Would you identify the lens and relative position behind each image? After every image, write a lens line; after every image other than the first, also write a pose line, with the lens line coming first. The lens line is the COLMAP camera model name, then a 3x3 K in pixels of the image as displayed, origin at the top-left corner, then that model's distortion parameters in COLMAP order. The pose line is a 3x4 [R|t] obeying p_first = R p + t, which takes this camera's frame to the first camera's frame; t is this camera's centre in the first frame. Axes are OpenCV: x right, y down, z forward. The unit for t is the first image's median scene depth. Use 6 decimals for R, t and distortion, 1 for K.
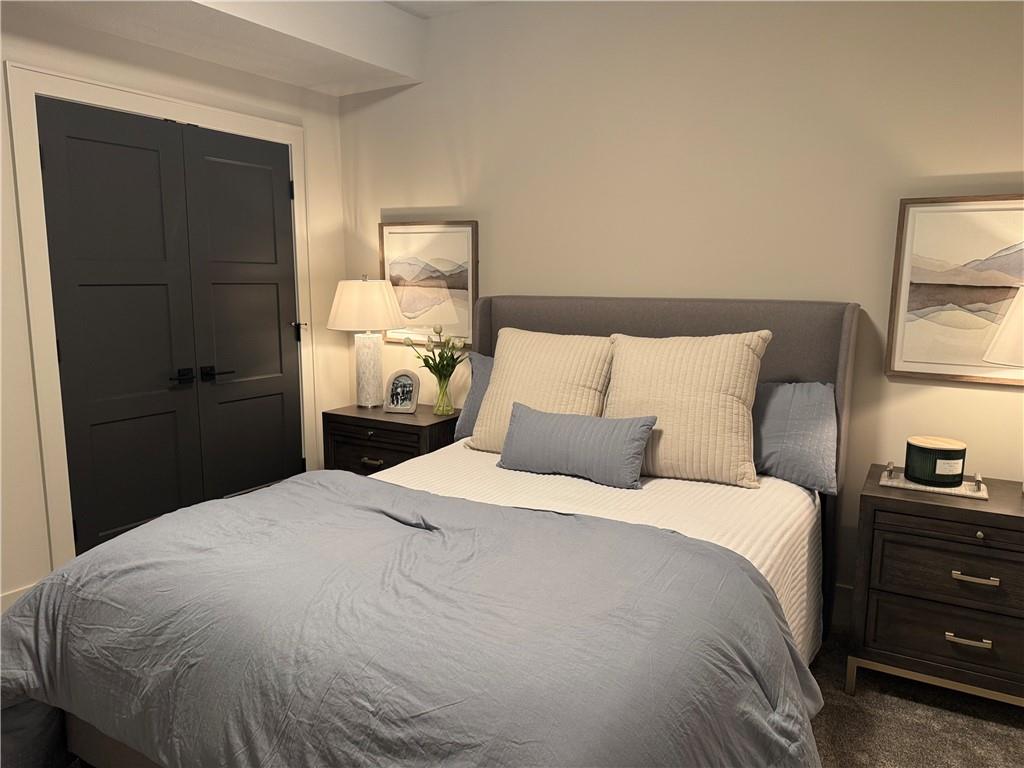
lens RADIAL K [[725.8, 0, 517.2], [0, 725.8, 387.5], [0, 0, 1]] dist [0.020641, -0.007849]
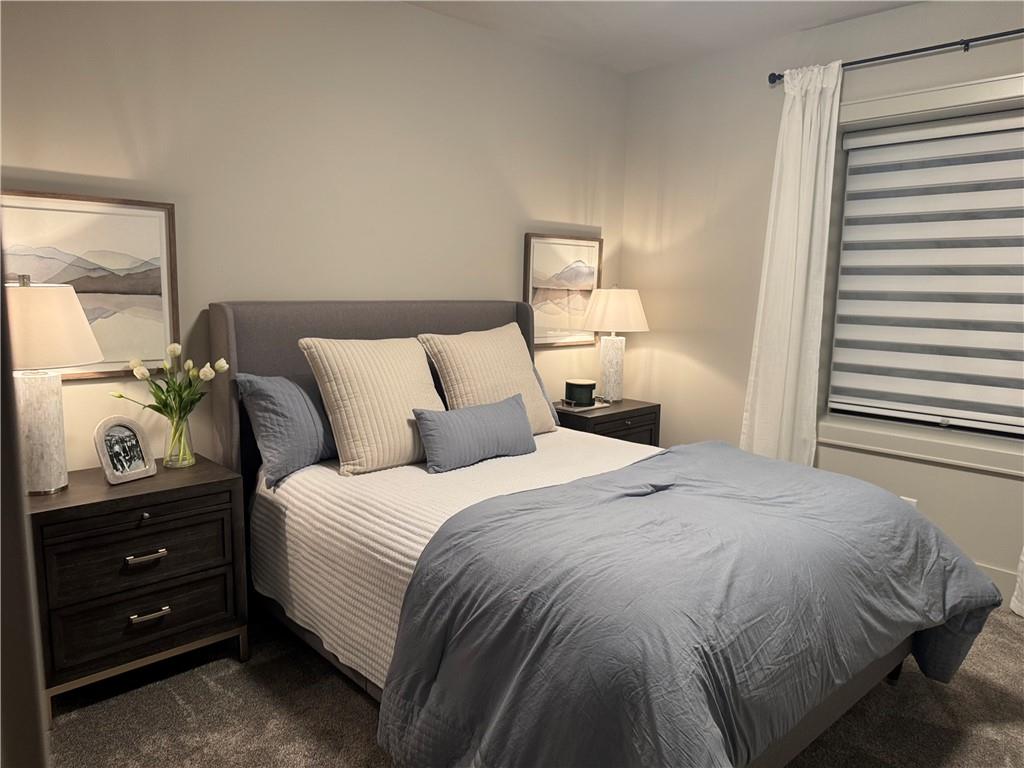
lens RADIAL K [[725.8, 0, 518.7], [0, 725.8, 382.8], [0, 0, 1]] dist [0.020641, -0.007849]
pose [[0.250910, -0.129561, 0.959301, -0.714695], [0.134315, 0.986076, 0.098046, -0.072744], [-0.958647, 0.104248, 0.264818, 0.474843]]
